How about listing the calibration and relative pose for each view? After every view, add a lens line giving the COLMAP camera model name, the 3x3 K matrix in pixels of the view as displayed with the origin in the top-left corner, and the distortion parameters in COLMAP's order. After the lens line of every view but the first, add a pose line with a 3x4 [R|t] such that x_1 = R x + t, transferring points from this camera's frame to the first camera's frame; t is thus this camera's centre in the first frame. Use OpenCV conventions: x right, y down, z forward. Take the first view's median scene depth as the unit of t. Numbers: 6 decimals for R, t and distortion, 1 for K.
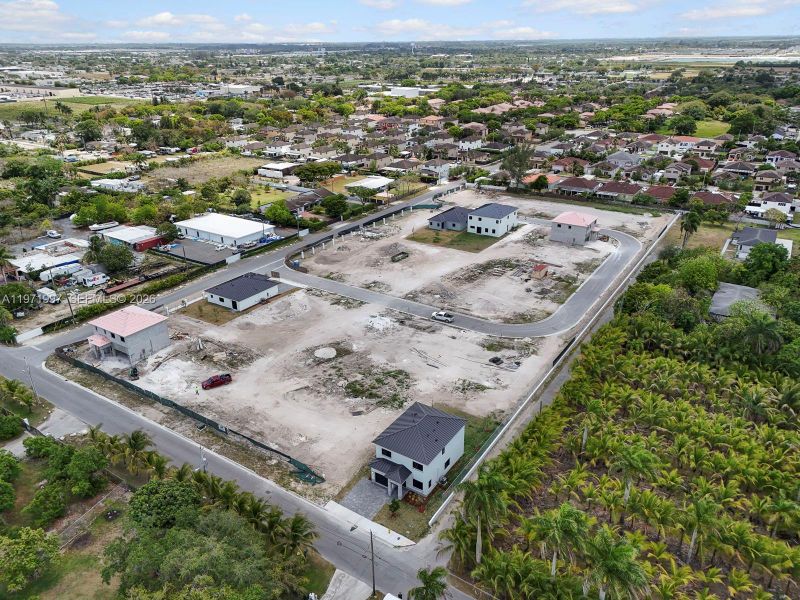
lens RADIAL K [[581.0, 0, 400.0], [0, 581.0, 300.0], [0, 0, 1]] dist [0.063230, -0.004482]
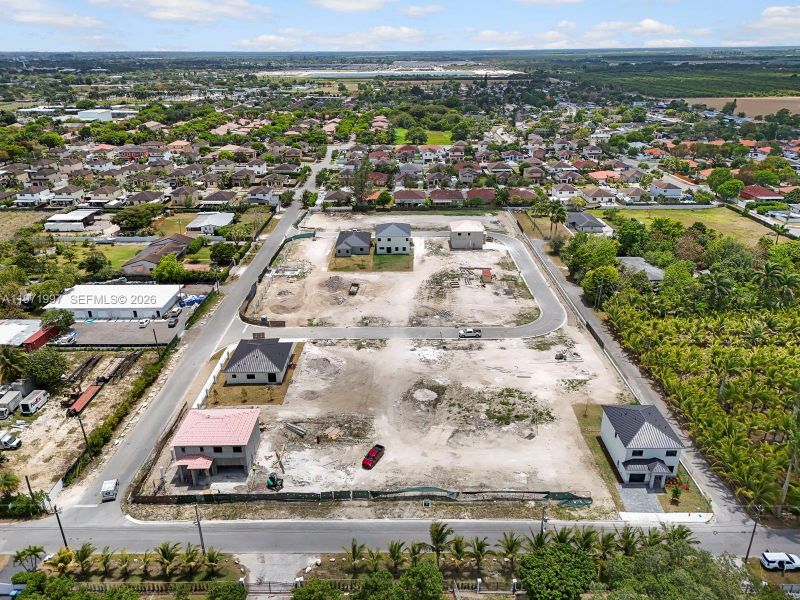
lens RADIAL K [[581.0, 0, 400.0], [0, 581.0, 300.0], [0, 0, 1]] dist [0.063230, -0.004482]
pose [[0.841159, -0.208425, 0.499009, -0.458462], [0.219339, 0.974929, 0.037474, -0.081546], [-0.494309, 0.077930, 0.865786, 0.122932]]
